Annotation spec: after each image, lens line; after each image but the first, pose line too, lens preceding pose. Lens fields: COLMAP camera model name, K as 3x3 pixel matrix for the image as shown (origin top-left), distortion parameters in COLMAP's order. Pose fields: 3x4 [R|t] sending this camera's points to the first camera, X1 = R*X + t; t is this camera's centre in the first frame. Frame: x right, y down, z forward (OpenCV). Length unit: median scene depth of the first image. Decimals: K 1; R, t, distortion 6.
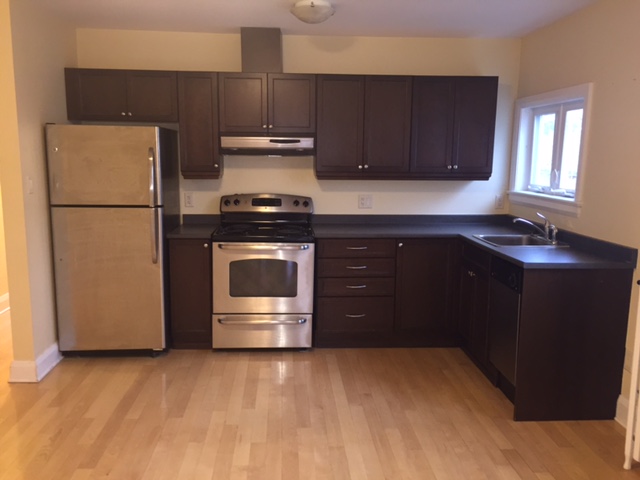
lens RADIAL K [[550.7, 0, 320.7], [0, 550.7, 239.9], [0, 0, 1]] dist [0.077843, -0.019134]
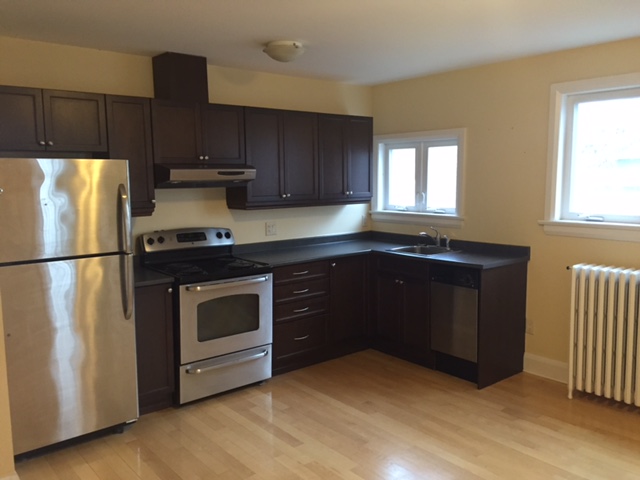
lens RADIAL K [[550.7, 0, 321.6], [0, 550.7, 238.7], [0, 0, 1]] dist [0.077843, -0.019134]
pose [[0.808502, -0.086088, 0.582163, -0.512838], [0.109031, 0.994029, -0.004427, -0.041319], [-0.578305, 0.067053, 0.813060, 0.119319]]
